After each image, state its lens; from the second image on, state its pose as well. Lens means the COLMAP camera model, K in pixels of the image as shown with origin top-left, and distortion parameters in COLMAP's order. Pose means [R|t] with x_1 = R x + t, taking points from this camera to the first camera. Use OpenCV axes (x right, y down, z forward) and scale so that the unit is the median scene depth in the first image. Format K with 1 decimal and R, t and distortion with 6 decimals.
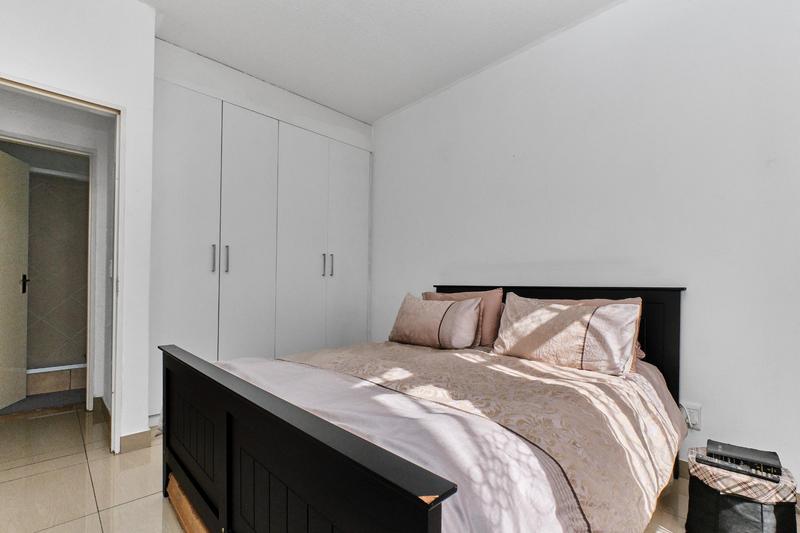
lens RADIAL K [[363.3, 0, 400.0], [0, 363.3, 266.5], [0, 0, 1]] dist [-0.000944, -0.000106]
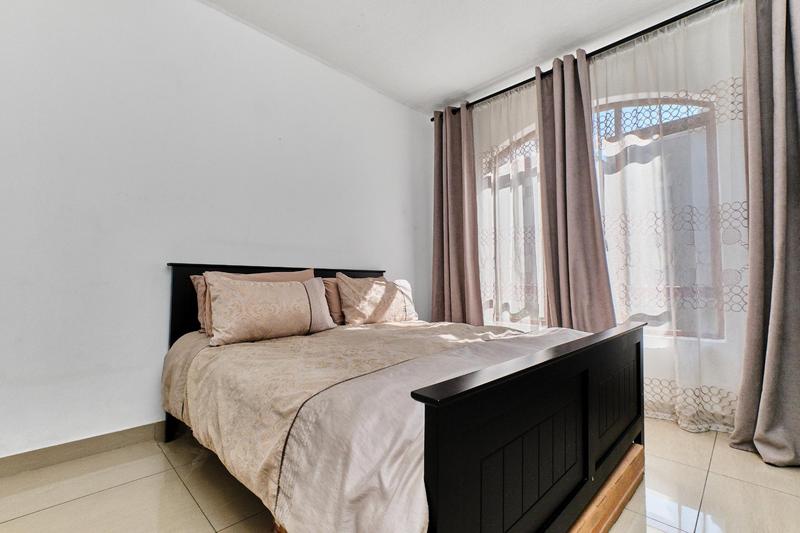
lens RADIAL K [[363.3, 0, 400.0], [0, 363.3, 266.5], [0, 0, 1]] dist [-0.000944, -0.000106]
pose [[-0.006281, 0.020326, 0.999774, -0.845061], [-0.068969, 0.997404, -0.020711, 0.059290], [-0.997599, -0.069084, -0.004863, 0.799908]]
